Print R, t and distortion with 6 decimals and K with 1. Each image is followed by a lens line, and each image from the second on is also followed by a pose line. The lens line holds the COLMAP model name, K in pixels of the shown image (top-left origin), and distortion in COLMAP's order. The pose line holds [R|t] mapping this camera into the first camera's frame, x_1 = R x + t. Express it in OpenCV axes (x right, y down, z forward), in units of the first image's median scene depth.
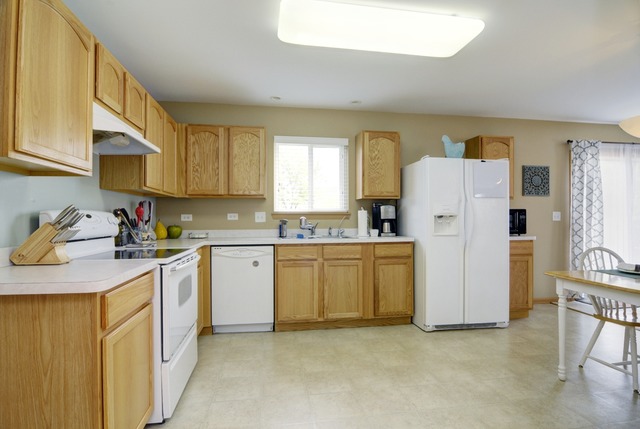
lens RADIAL K [[342.8, 0, 326.0], [0, 342.8, 216.2], [0, 0, 1]] dist [-0.014950, -0.003975]
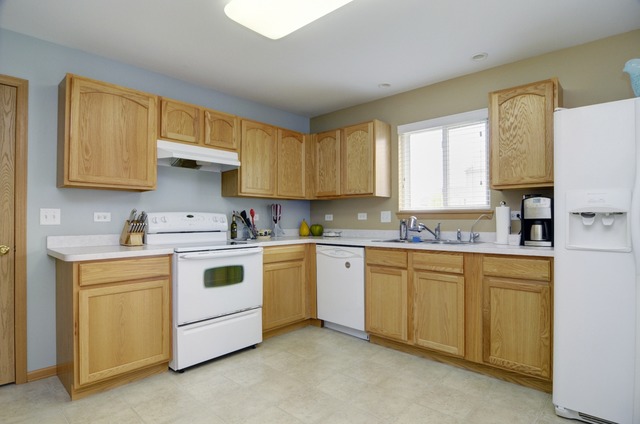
lens RADIAL K [[342.8, 0, 321.0], [0, 342.8, 214.3], [0, 0, 1]] dist [-0.014950, -0.003975]
pose [[0.617437, -0.009693, -0.786561, 0.474658], [0.003516, 0.999948, -0.009563, 0.004437], [0.786613, 0.003139, 0.617439, 0.320881]]
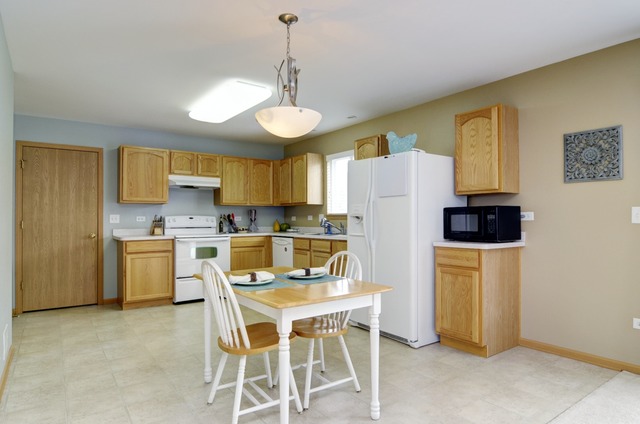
lens RADIAL K [[385.0, 0, 321.4], [0, 385.0, 215.7], [0, 0, 1]] dist [-0.000984, 0.001326]
pose [[0.447547, -0.007308, -0.894230, 1.273423], [0.005998, 0.999969, -0.005170, 0.001229], [0.894240, -0.003050, 0.447577, 0.363149]]
